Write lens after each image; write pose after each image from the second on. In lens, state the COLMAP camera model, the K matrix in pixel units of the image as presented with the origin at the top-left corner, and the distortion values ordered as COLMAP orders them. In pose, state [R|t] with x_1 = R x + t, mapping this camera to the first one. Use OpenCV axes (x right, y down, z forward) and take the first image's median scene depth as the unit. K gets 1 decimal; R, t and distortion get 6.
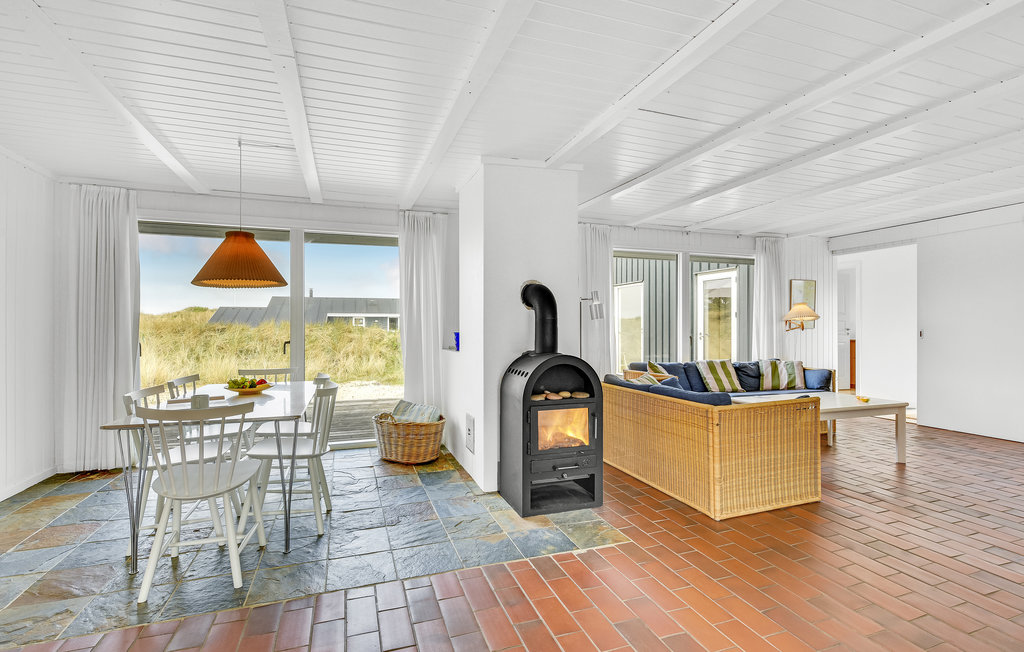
lens RADIAL K [[471.5, 0, 507.9], [0, 471.5, 325.5], [0, 0, 1]] dist [-0.004331, -0.000132]
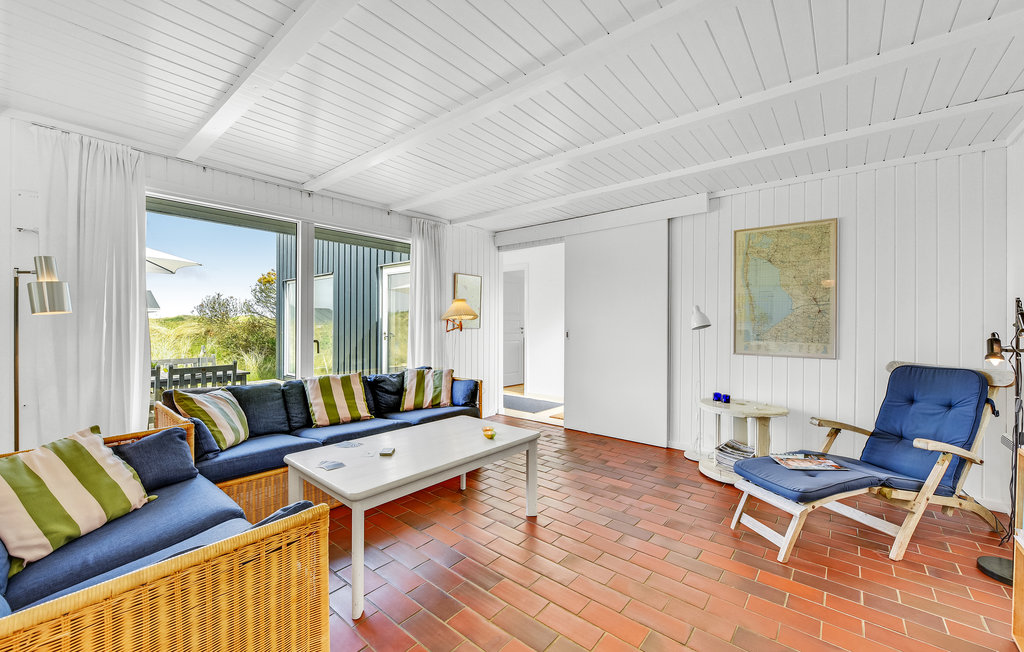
lens RADIAL K [[404.2, 0, 512.1], [0, 404.2, 322.9], [0, 0, 1]] dist [0.000201, 0.000245]
pose [[0.853738, 0.004688, 0.520682, 0.472285], [-0.005809, 0.999983, 0.000521, -0.008251], [-0.520671, -0.003469, 0.853750, 0.470897]]
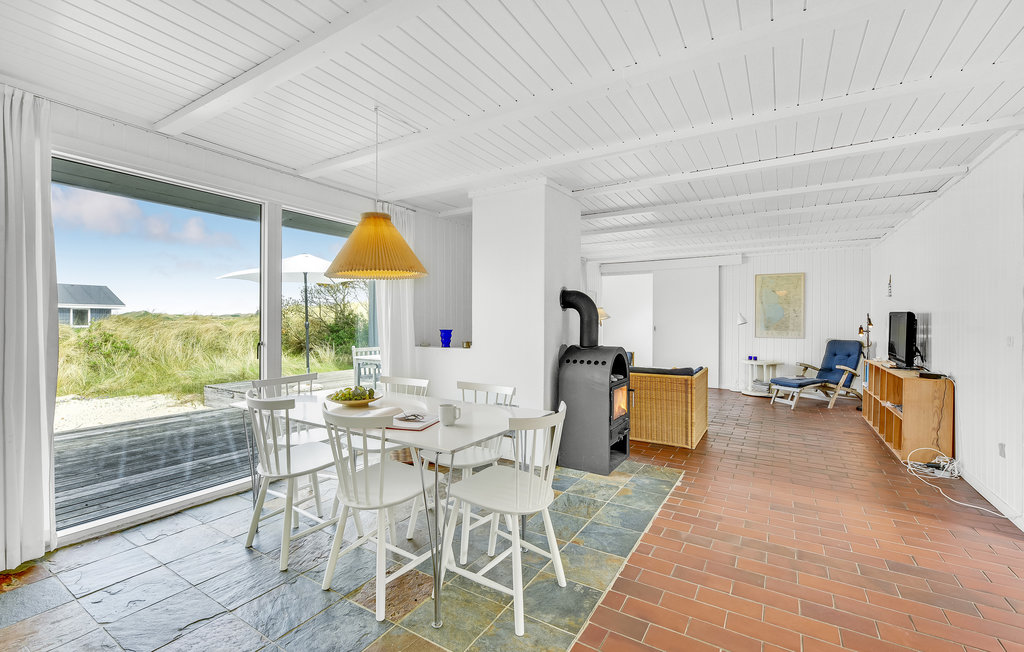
lens RADIAL K [[432.7, 0, 507.7], [0, 432.7, 323.2], [0, 0, 1]] dist [-0.000025, -0.000026]
pose [[0.776368, 0.001768, 0.630278, -0.670798], [-0.006414, 0.999966, 0.005095, -0.006391], [-0.630248, -0.007998, 0.776353, 0.193450]]
